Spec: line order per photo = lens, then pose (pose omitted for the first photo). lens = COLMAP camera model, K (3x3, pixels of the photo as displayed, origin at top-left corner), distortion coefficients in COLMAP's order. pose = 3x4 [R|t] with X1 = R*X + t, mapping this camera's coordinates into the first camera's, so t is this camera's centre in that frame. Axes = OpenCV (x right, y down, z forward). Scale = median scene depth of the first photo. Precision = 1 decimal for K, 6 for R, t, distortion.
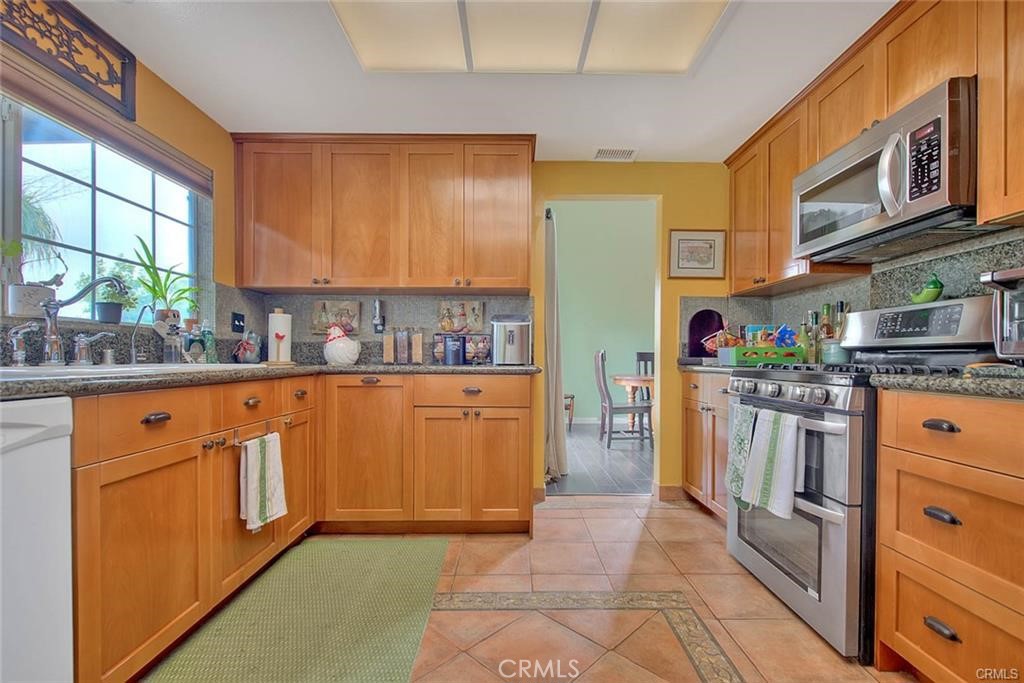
lens RADIAL K [[424.7, 0, 509.6], [0, 424.7, 348.1], [0, 0, 1]] dist [-0.000041, -0.002544]
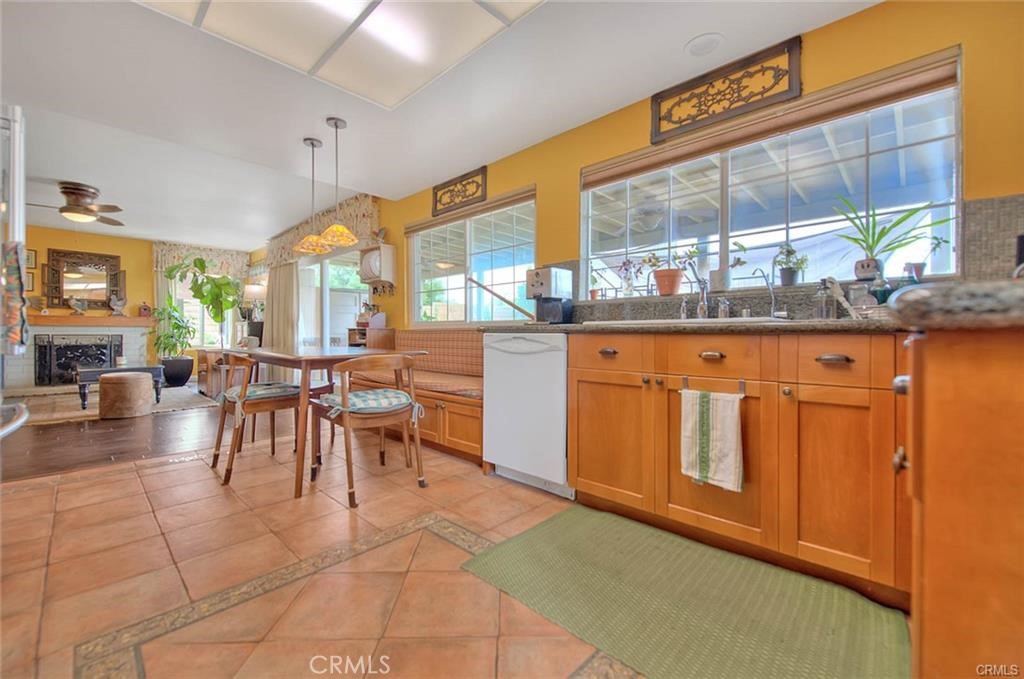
lens RADIAL K [[424.3, 0, 530.1], [0, 424.3, 334.0], [0, 0, 1]] dist [0.002281, -0.002093]
pose [[-0.673449, -0.003141, -0.739227, 0.418608], [0.009841, 0.999864, -0.013213, 0.085334], [0.739169, -0.016173, -0.673326, 1.379040]]
